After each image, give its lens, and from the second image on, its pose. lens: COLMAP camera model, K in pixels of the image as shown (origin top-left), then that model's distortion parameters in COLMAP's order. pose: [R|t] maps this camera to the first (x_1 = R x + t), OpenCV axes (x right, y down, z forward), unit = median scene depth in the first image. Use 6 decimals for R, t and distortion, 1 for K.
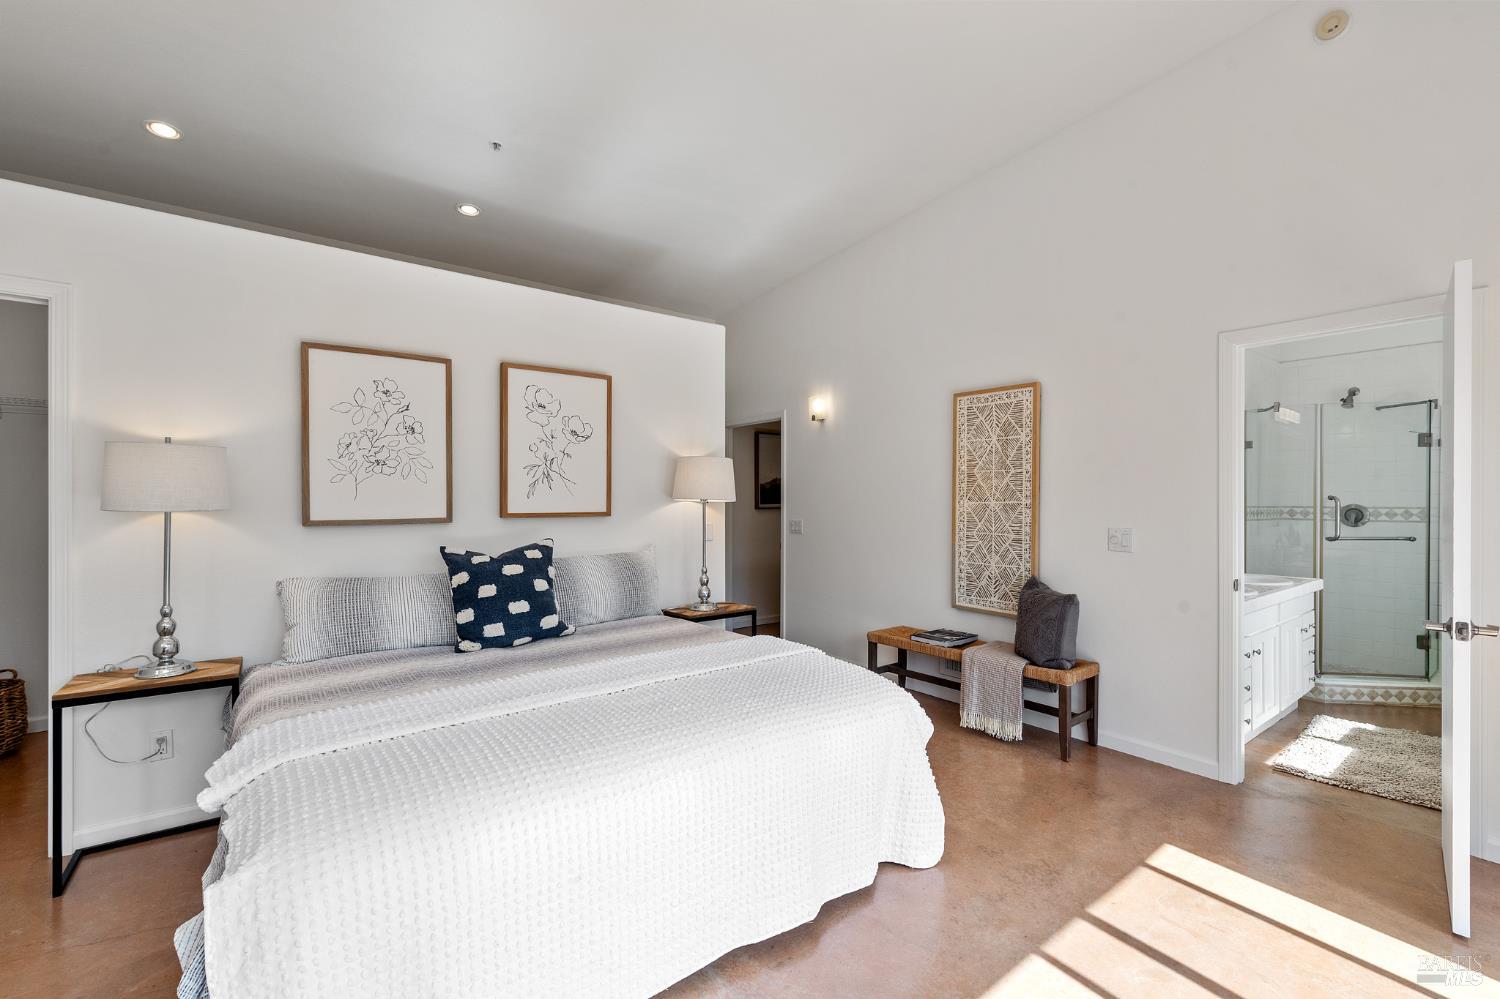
lens RADIAL K [[641.0, 0, 753.0], [0, 641.0, 505.0], [0, 0, 1]] dist [-0.002636, -0.000211]
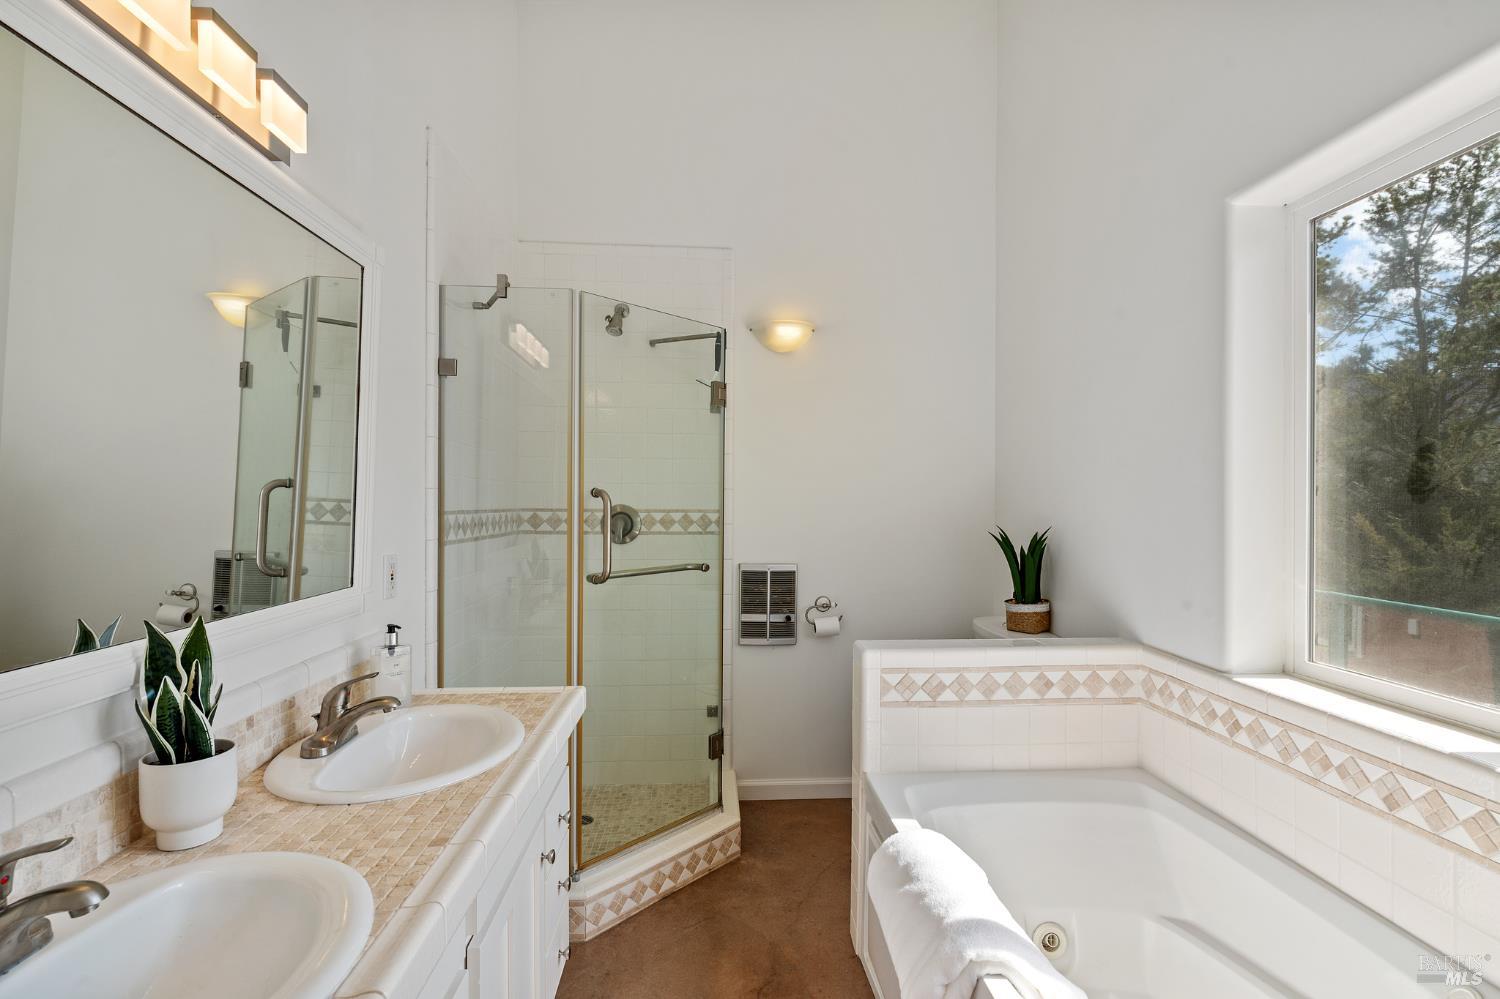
lens RADIAL K [[715.1, 0, 750.0], [0, 715.1, 499.5], [0, 0, 1]] dist [-0.000010, -0.000182]
pose [[0.564560, 0.003938, 0.825383, 0.357323], [-0.000896, 0.999991, -0.004159, -0.002674], [-0.825392, 0.001608, 0.564558, 0.408584]]
